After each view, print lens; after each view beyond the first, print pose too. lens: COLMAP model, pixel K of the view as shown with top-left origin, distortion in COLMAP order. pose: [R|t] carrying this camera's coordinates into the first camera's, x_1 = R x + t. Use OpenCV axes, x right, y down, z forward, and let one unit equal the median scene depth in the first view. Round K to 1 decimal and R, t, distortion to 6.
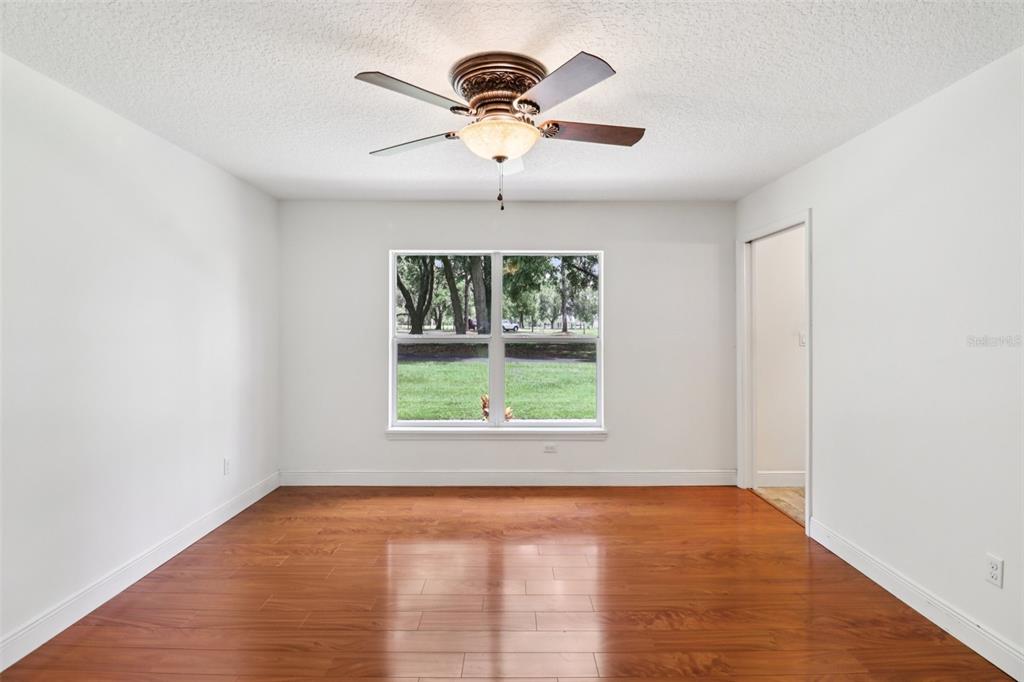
lens RADIAL K [[491.5, 0, 512.4], [0, 491.5, 321.4], [0, 0, 1]] dist [0.010420, -0.015876]
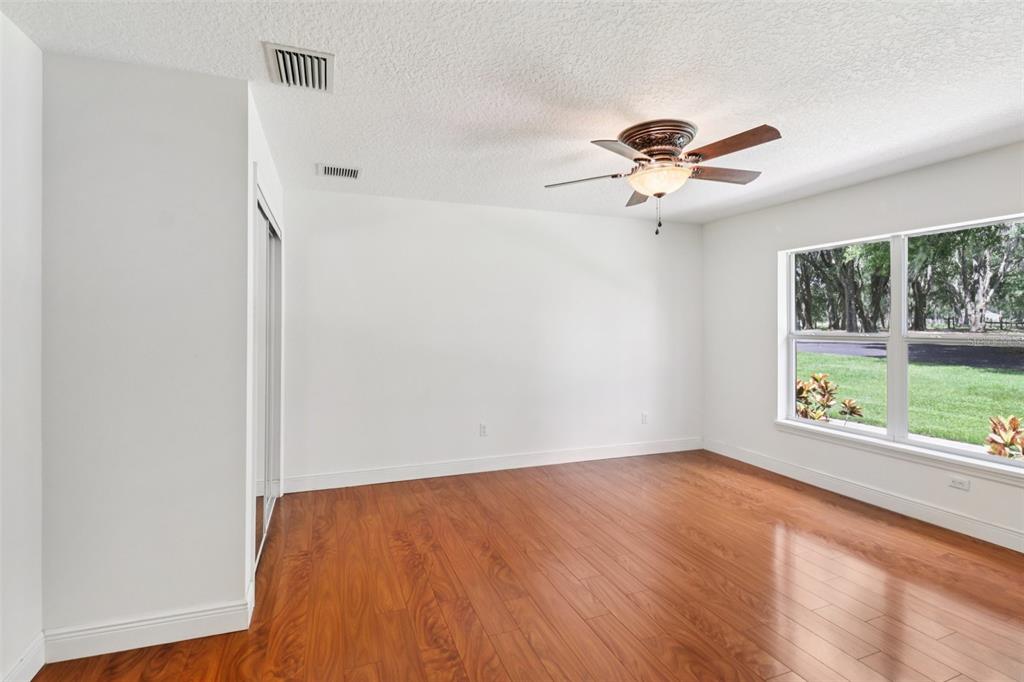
lens RADIAL K [[491.5, 0, 512.4], [0, 491.5, 321.4], [0, 0, 1]] dist [0.010420, -0.015876]
pose [[0.355682, -0.006516, -0.934584, 0.651755], [0.010299, 0.999942, -0.003052, 0.003329], [0.934550, -0.008540, 0.355729, 0.104217]]
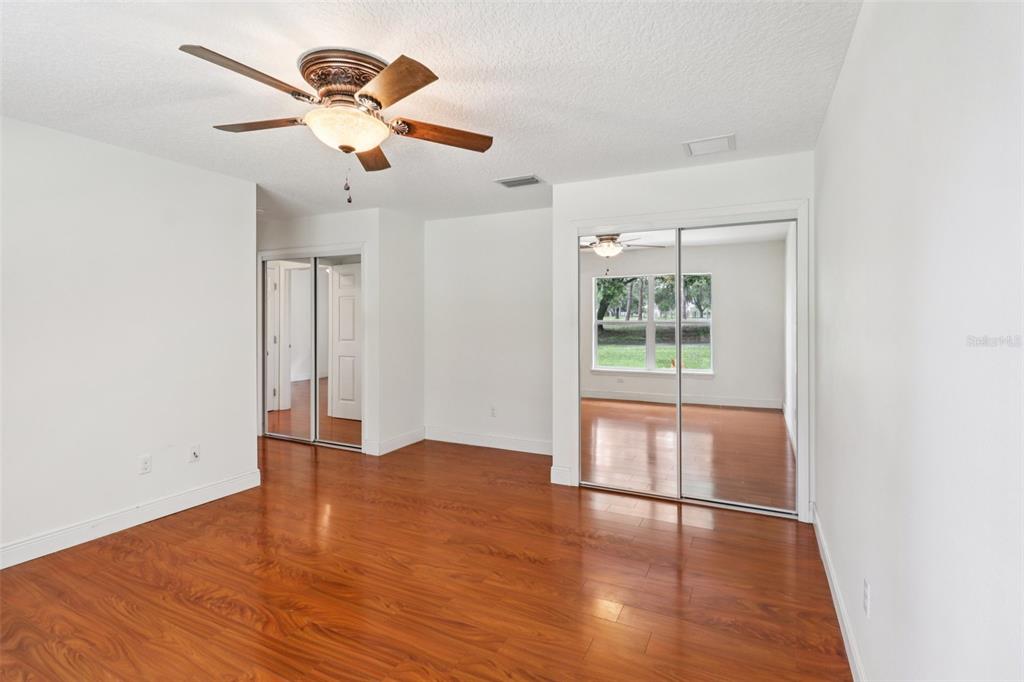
lens RADIAL K [[491.5, 0, 512.4], [0, 491.5, 321.4], [0, 0, 1]] dist [0.010420, -0.015876]
pose [[-0.892659, -0.000948, 0.450732, -0.482802], [-0.005576, 0.999944, -0.008941, 0.017647], [-0.450698, -0.010494, -0.892615, 1.077577]]
